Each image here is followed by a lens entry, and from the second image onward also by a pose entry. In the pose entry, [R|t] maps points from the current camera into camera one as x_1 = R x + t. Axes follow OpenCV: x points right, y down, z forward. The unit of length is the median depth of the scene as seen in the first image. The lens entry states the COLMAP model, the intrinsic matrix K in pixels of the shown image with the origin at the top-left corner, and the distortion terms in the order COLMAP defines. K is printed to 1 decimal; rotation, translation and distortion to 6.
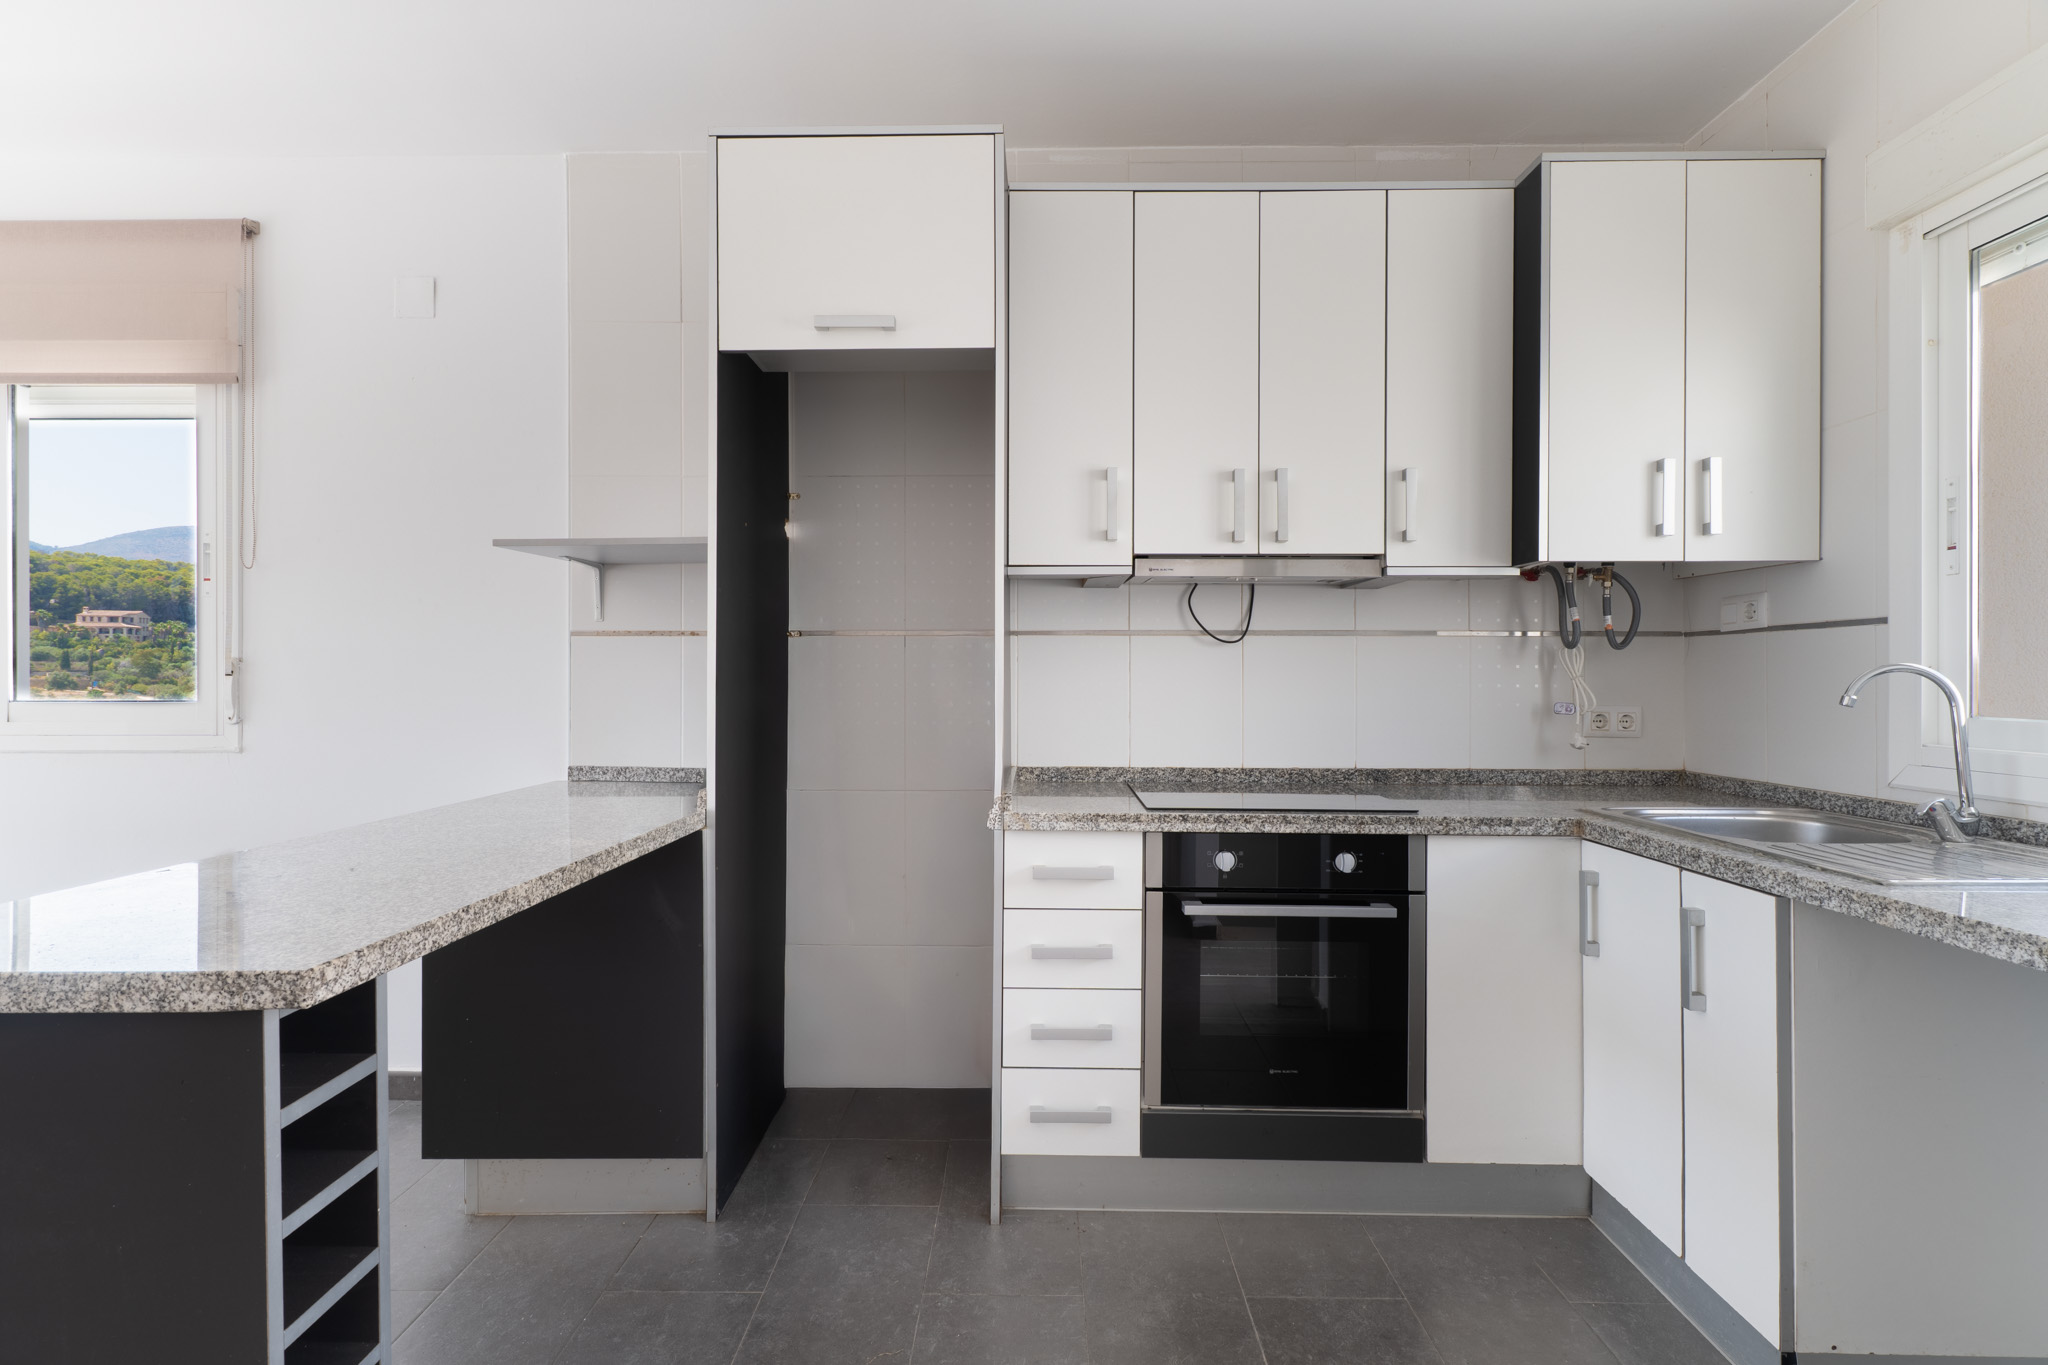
lens RADIAL K [[960.6, 0, 1024.4], [0, 960.6, 674.6], [0, 0, 1]] dist [0.002435, -0.000648]
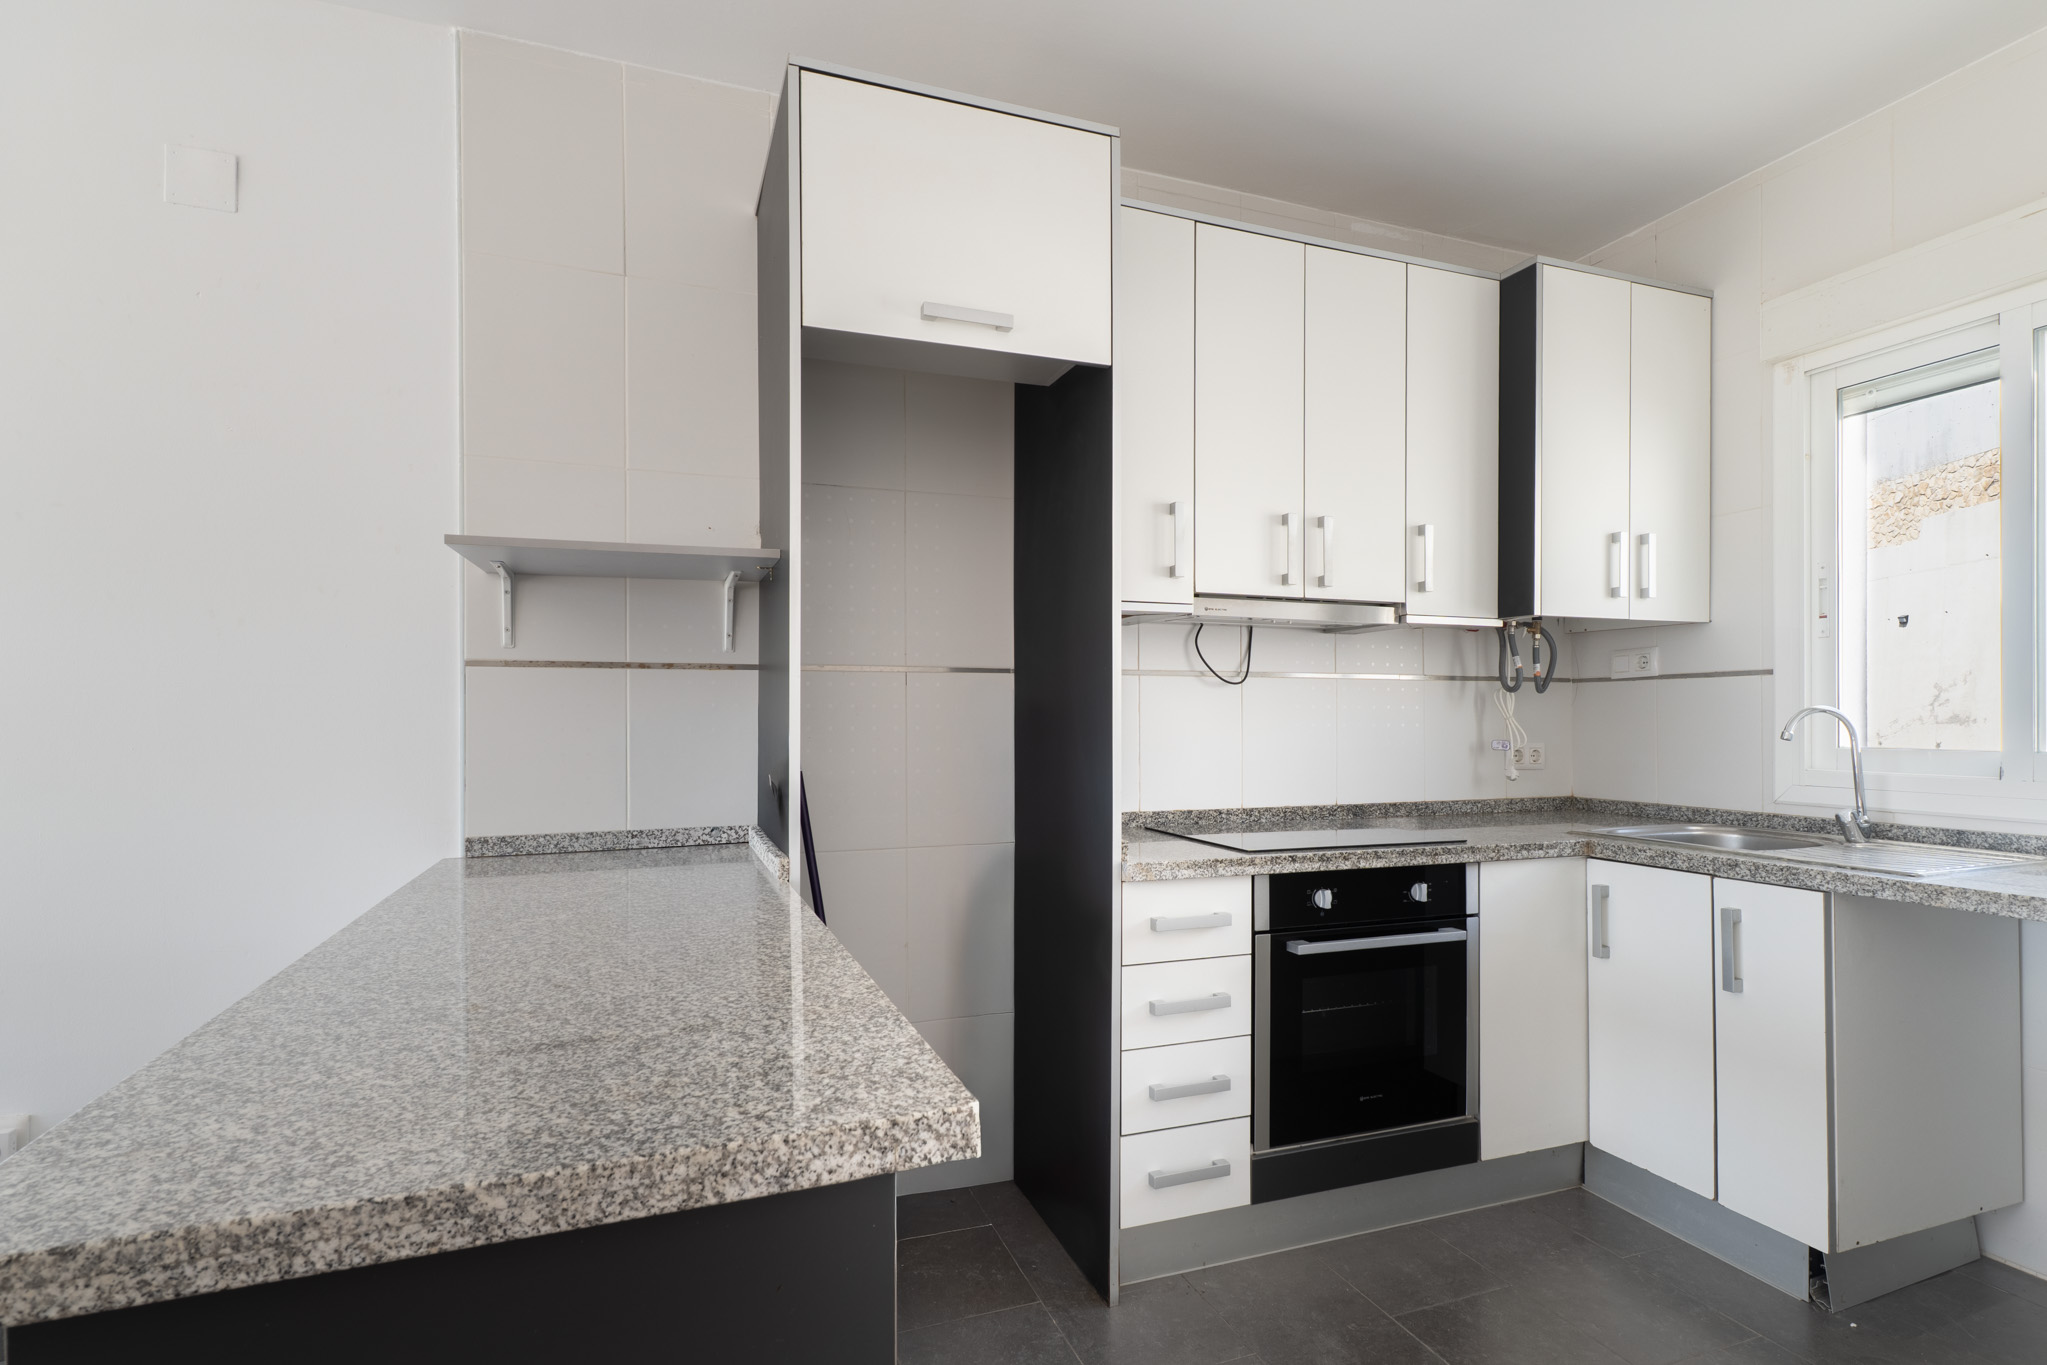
lens RADIAL K [[1026.3, 0, 1029.9], [0, 1026.3, 714.5], [0, 0, 1]] dist [0.001935, 0.000208]
pose [[0.925845, -0.001315, 0.377900, -0.488311], [0.001698, 0.999998, -0.000680, -0.000990], [-0.377899, 0.001272, 0.925846, 0.109350]]
